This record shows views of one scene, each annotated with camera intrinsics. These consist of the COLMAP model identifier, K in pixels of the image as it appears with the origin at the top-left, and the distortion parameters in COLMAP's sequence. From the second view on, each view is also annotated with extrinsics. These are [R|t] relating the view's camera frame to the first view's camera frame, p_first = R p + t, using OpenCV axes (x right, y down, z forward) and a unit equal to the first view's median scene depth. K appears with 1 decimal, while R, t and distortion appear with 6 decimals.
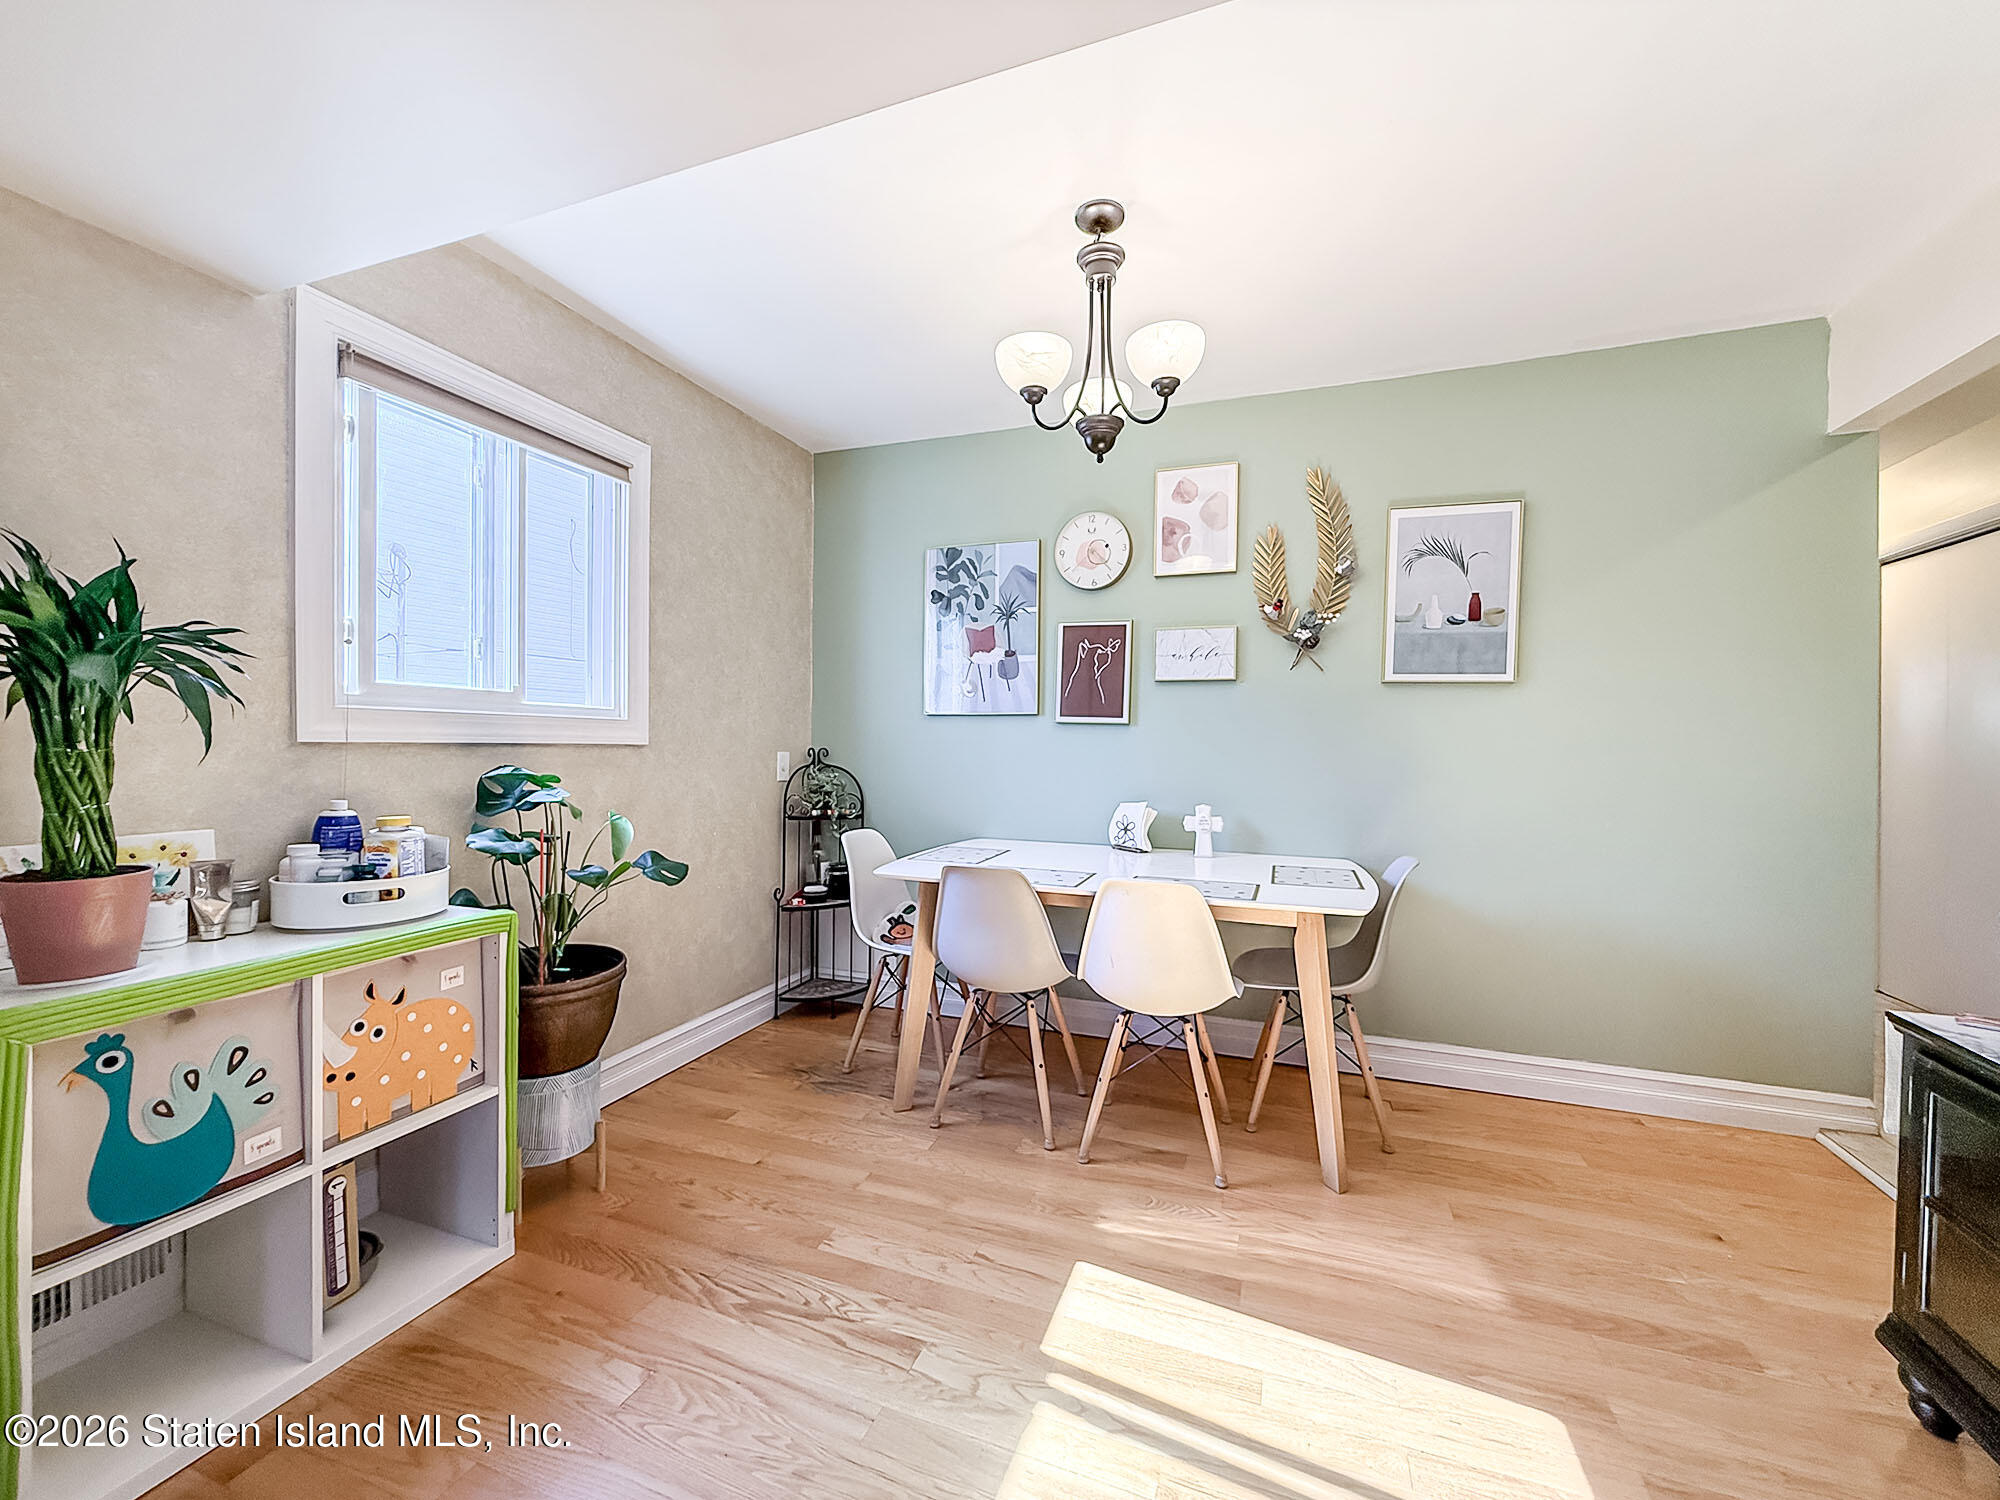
lens RADIAL K [[792.4, 0, 996.9], [0, 792.4, 753.7], [0, 0, 1]] dist [-0.002085, 0.000034]
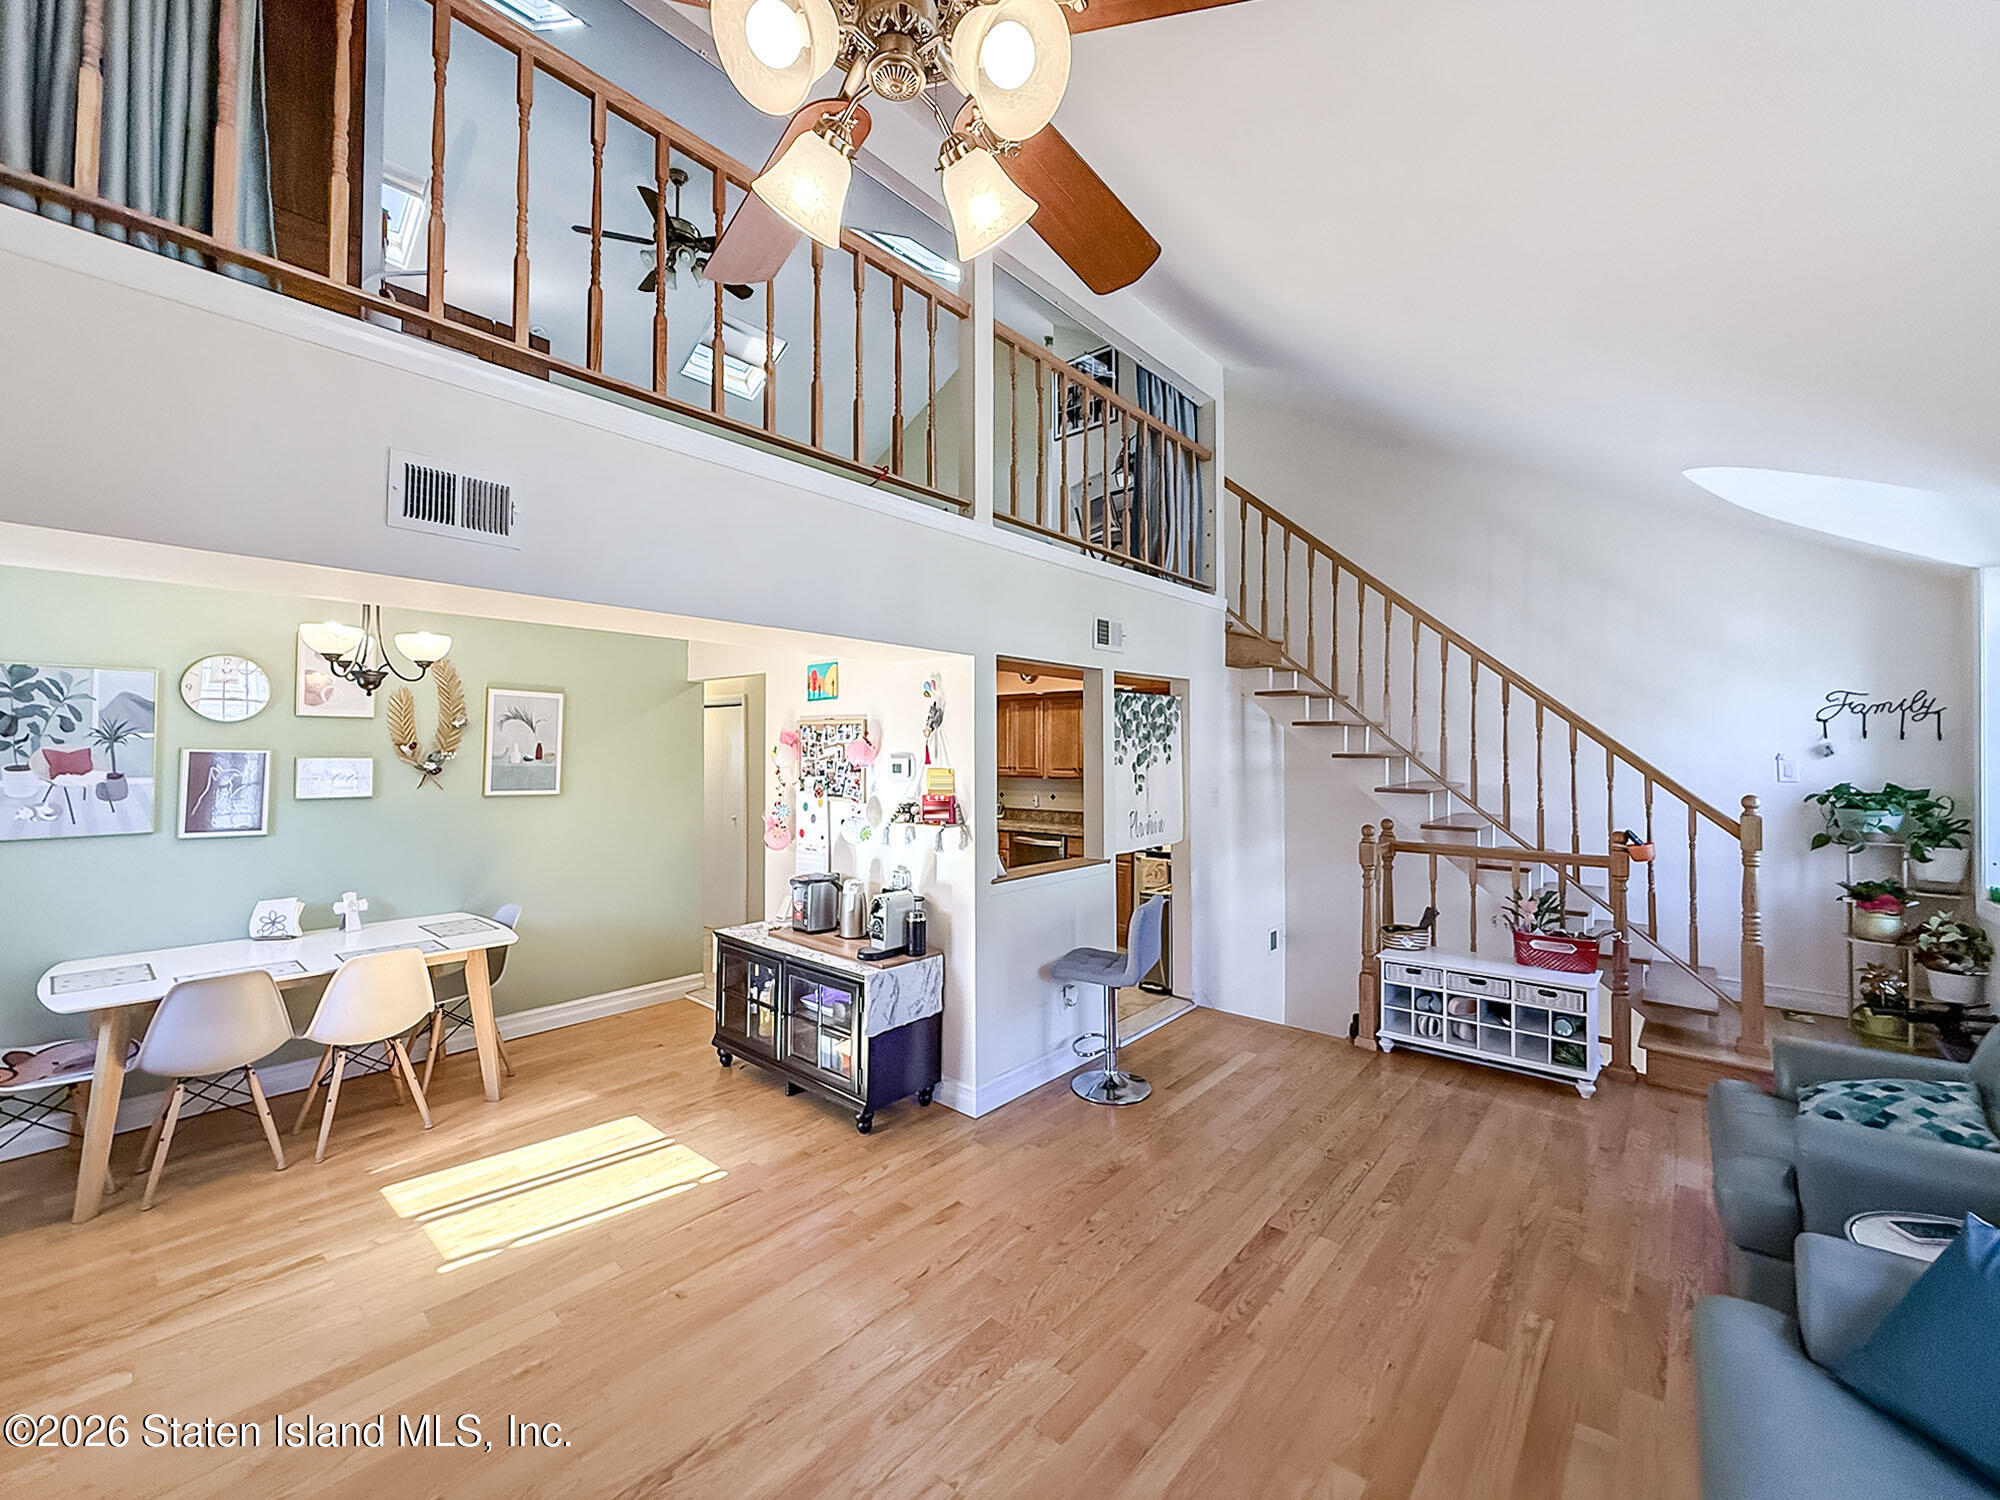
lens RADIAL K [[792.4, 0, 1011.7], [0, 792.4, 736.6], [0, 0, 1]] dist [-0.002085, 0.000034]
pose [[0.330574, 0.012966, 0.943691, -0.851370], [0.011141, 0.999782, -0.017639, -0.217621], [-0.943714, 0.016344, 0.330358, -0.676887]]
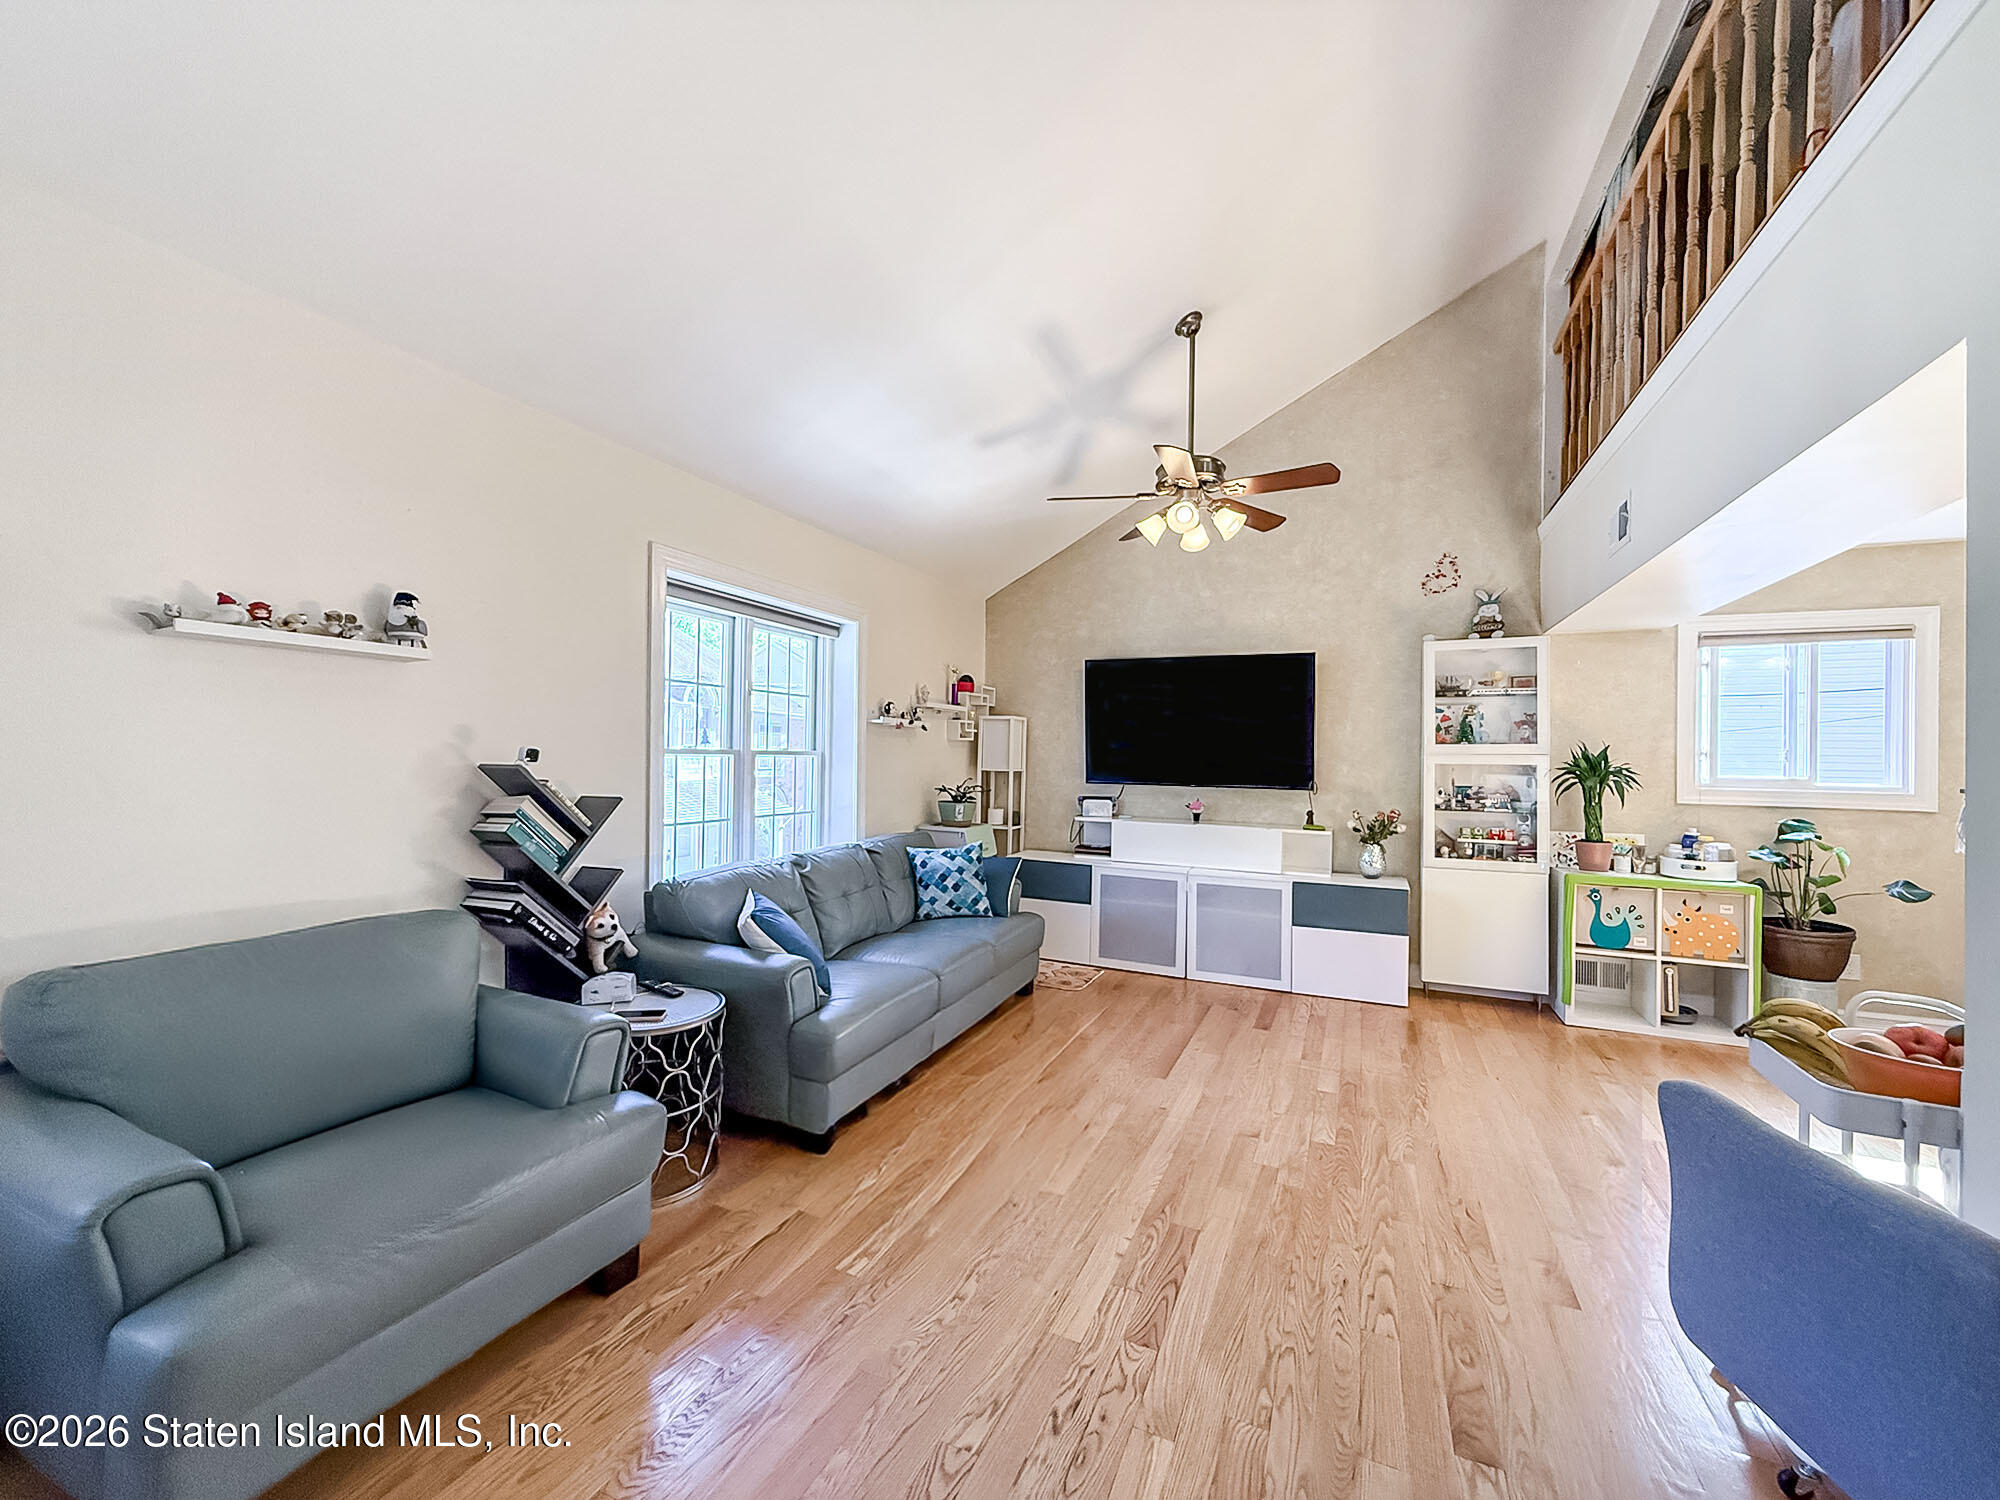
lens RADIAL K [[792.4, 0, 992.9], [0, 792.4, 758.0], [0, 0, 1]] dist [-0.002085, 0.000034]
pose [[-0.061804, -0.008803, -0.998049, 1.341041], [-0.028824, 0.999560, -0.007031, -0.060384], [0.997672, 0.028333, -0.062030, -0.767530]]
